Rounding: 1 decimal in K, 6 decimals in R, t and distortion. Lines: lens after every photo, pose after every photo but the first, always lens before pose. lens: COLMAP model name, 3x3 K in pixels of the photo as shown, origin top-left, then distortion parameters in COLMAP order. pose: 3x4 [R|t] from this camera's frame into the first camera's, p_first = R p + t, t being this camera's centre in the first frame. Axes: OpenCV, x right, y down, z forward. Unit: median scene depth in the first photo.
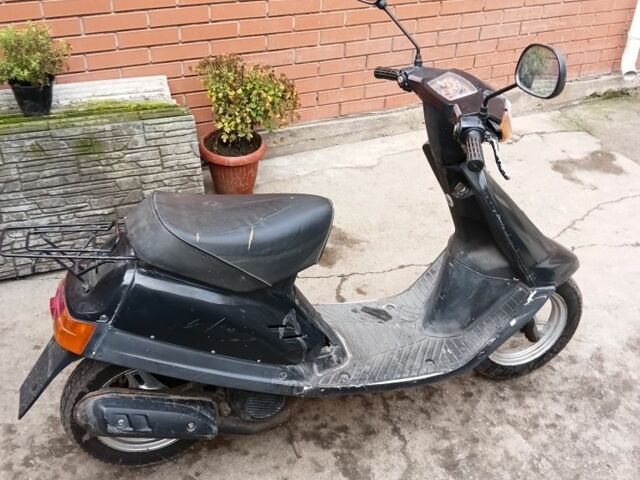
lens RADIAL K [[656.2, 0, 320.0], [0, 656.2, 240.0], [0, 0, 1]] dist [0.124477, -0.405024]
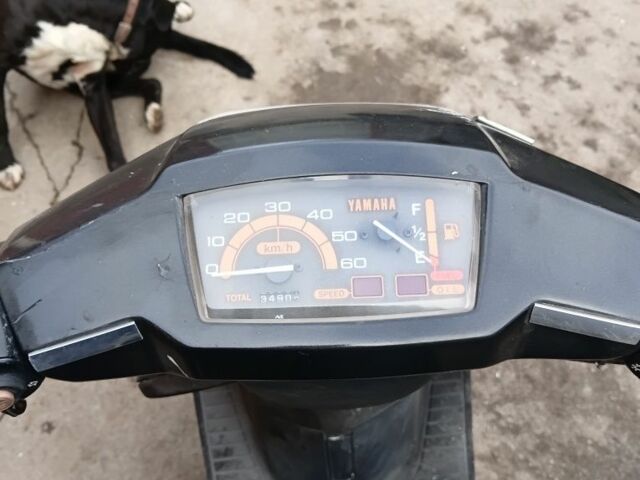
lens RADIAL K [[656.2, 0, 320.0], [0, 656.2, 240.0], [0, 0, 1]] dist [0.124477, -0.405024]
pose [[0.239030, -0.818786, 0.521971, 0.074832], [0.530956, 0.560284, 0.635742, -0.285823], [-0.812988, 0.125182, 0.568664, 0.699046]]
